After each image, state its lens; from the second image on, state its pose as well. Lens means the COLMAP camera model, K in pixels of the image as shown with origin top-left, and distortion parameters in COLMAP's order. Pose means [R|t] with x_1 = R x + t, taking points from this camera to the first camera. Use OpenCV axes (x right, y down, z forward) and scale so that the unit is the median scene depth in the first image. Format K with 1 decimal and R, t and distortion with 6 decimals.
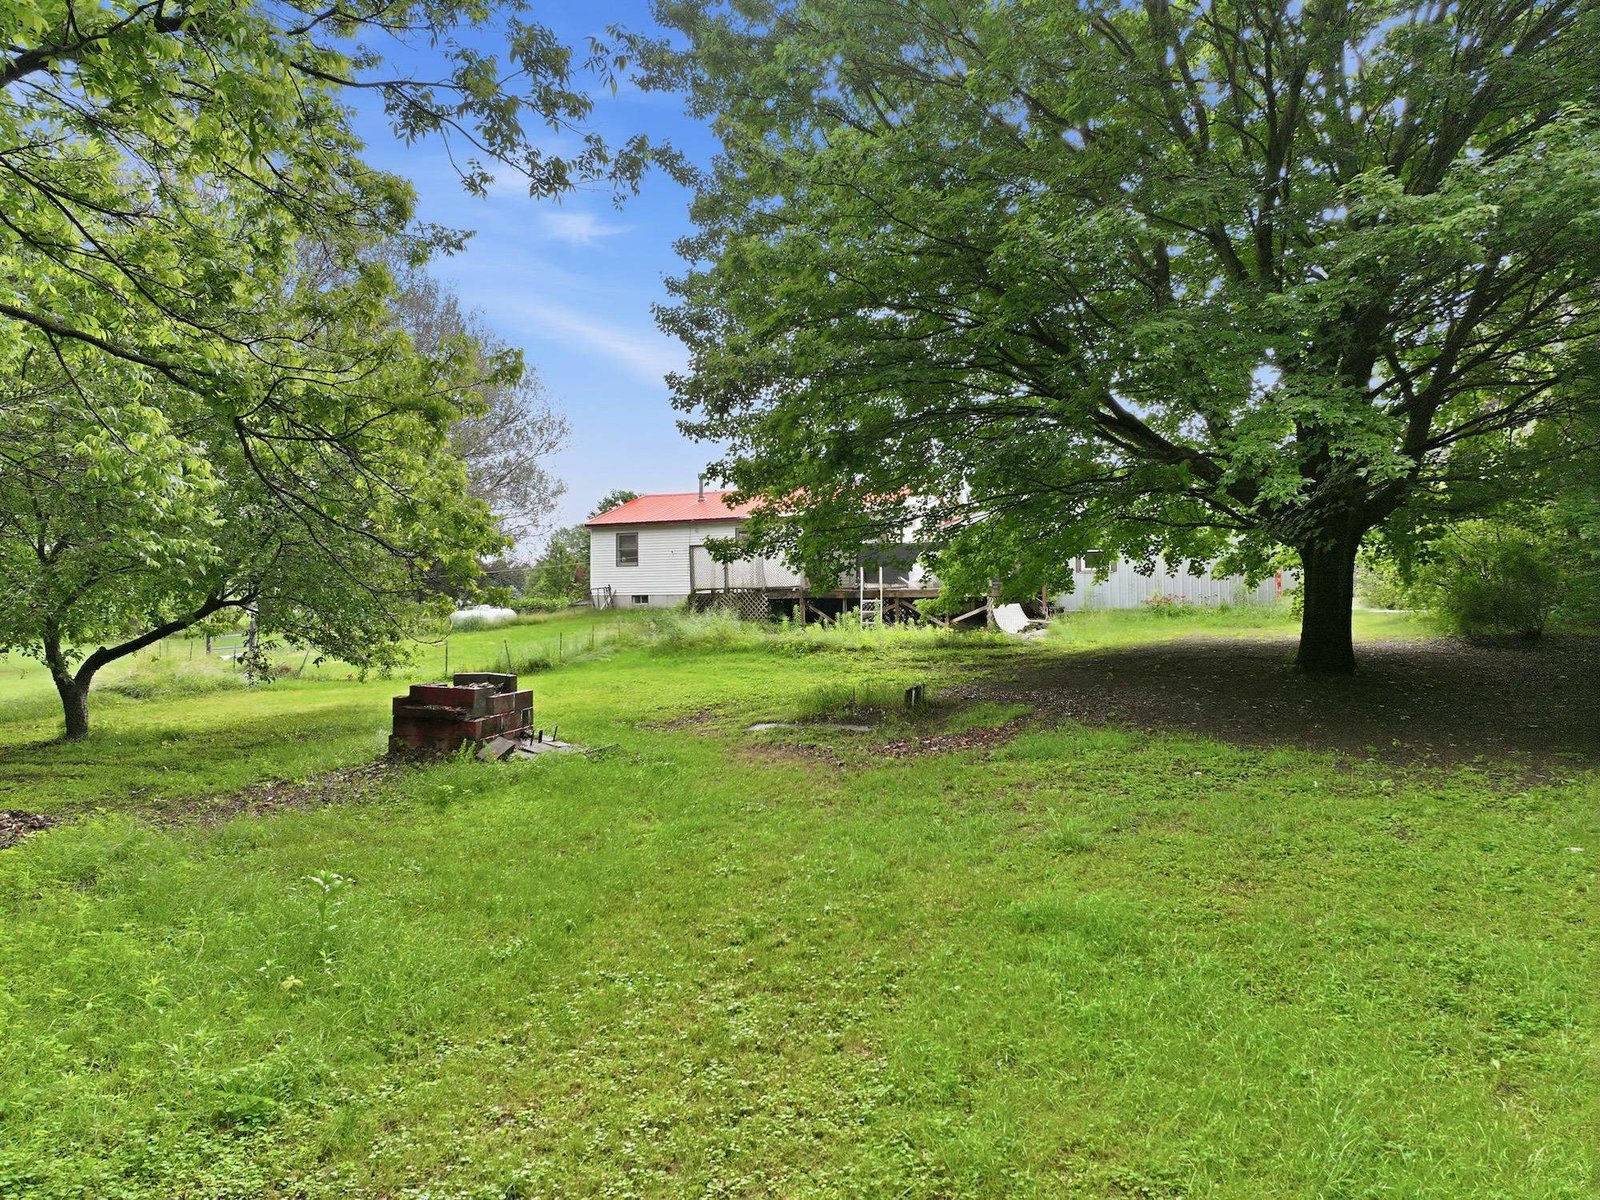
lens RADIAL K [[1129.7, 0, 800.0], [0, 1129.7, 600.0], [0, 0, 1]] dist [0.031173, 0.000057]
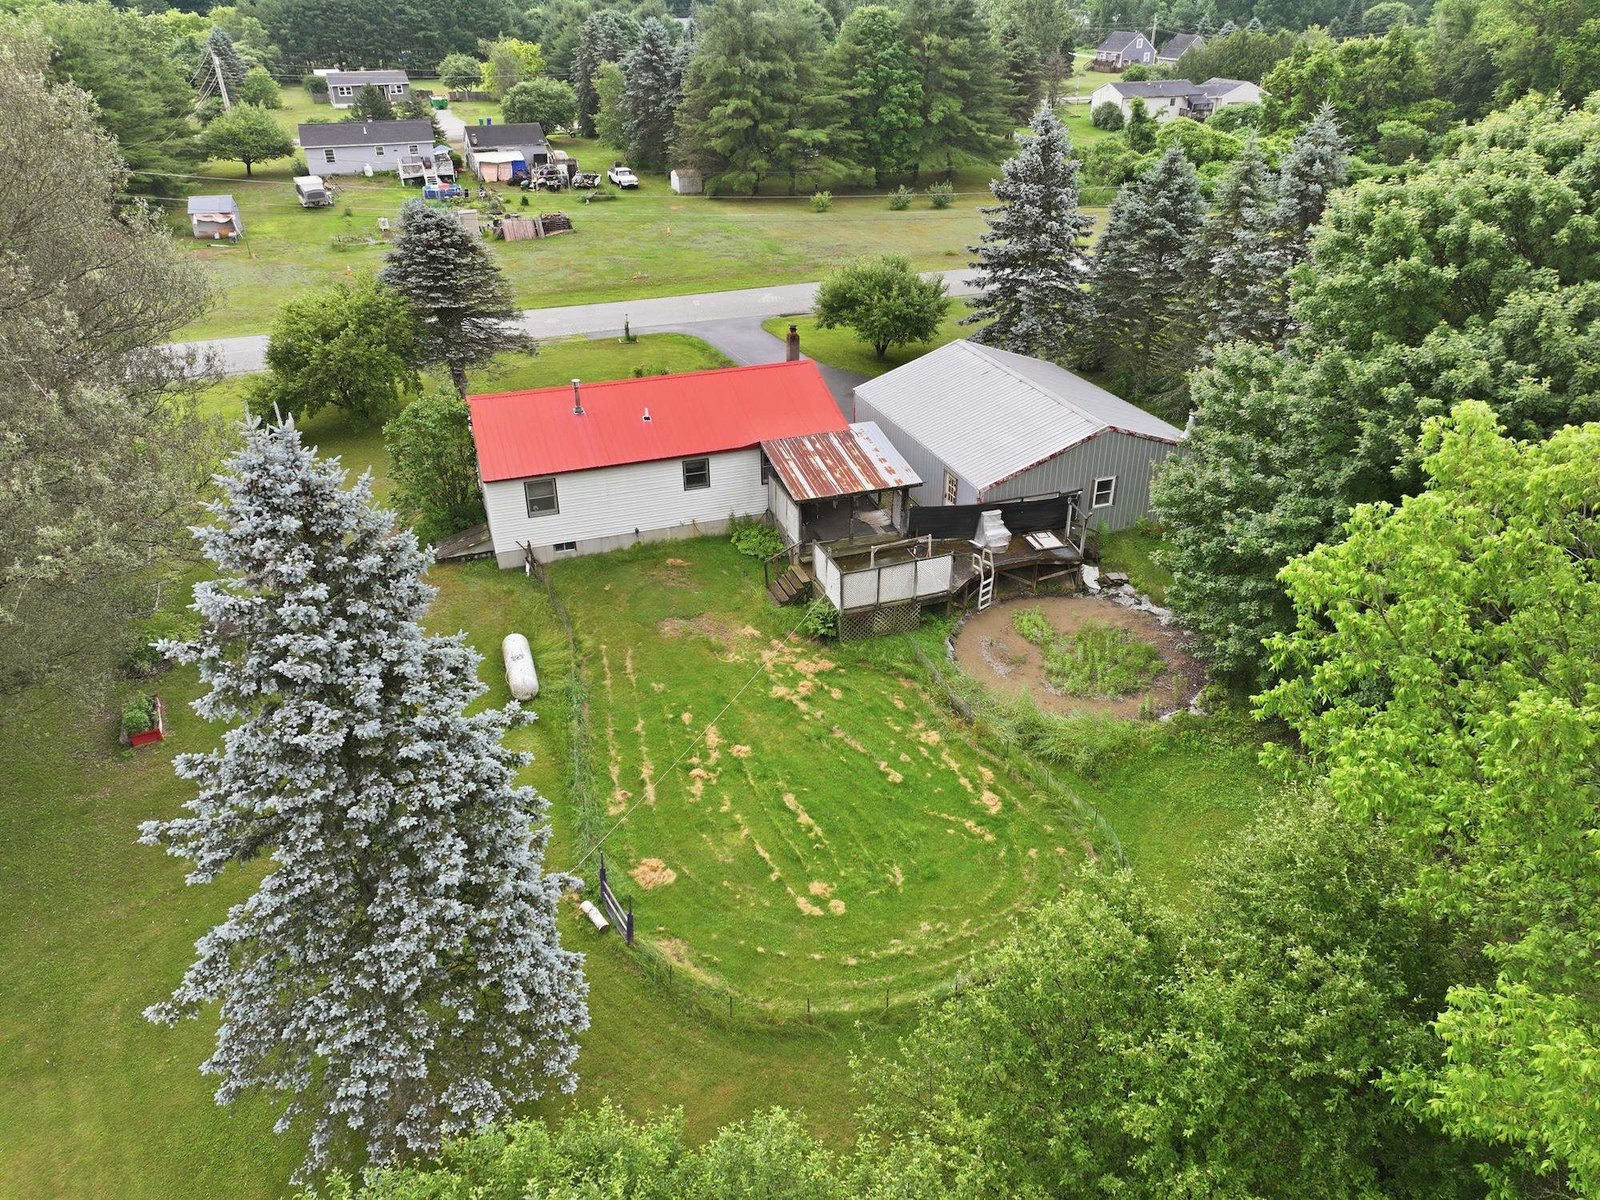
lens RADIAL K [[1129.7, 0, 800.0], [0, 1129.7, 600.0], [0, 0, 1]] dist [0.031173, 0.000057]
pose [[0.694036, -0.340392, 0.634388, -0.592226], [-0.004790, 0.878964, 0.476864, -0.389457], [-0.719925, -0.334000, 0.608402, 0.312161]]
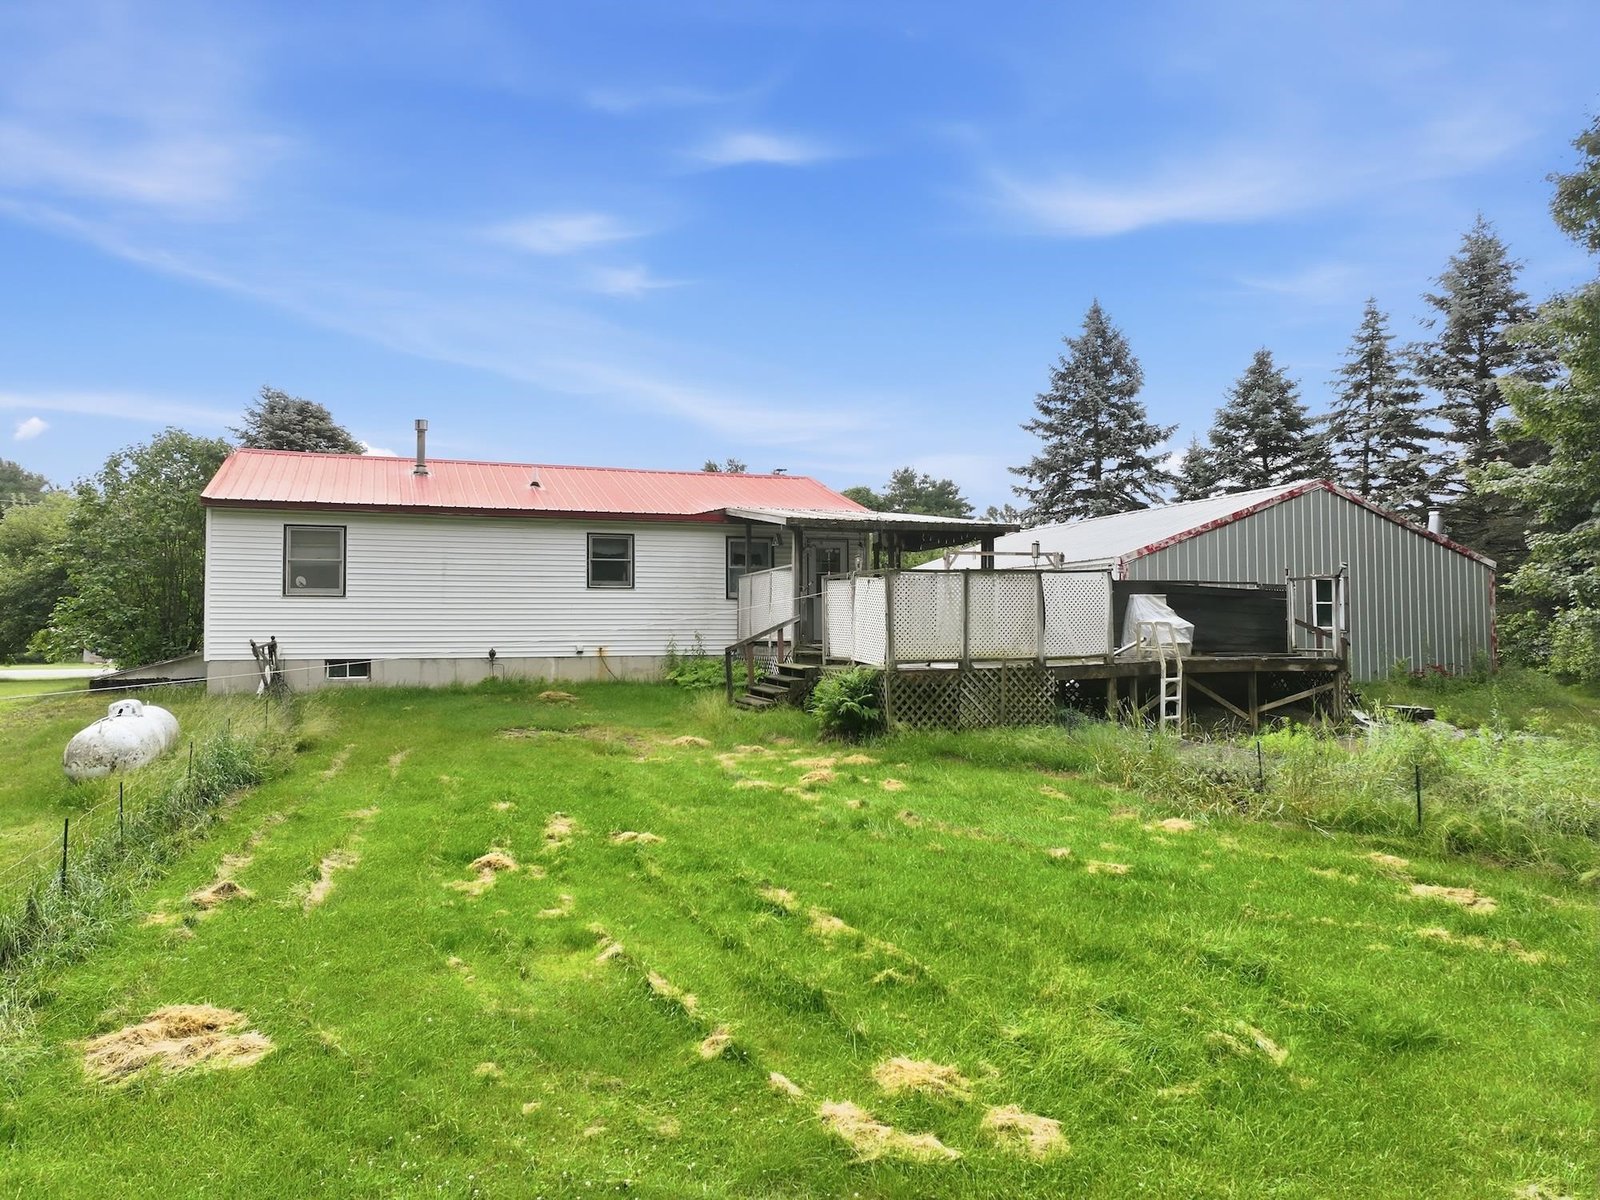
lens RADIAL K [[1129.7, 0, 800.0], [0, 1129.7, 600.0], [0, 0, 1]] dist [0.031173, 0.000057]
pose [[0.681942, 0.028304, 0.730858, -0.358417], [-0.005580, 0.999423, -0.033498, -0.014257], [-0.731385, 0.018765, 0.681707, 0.542876]]
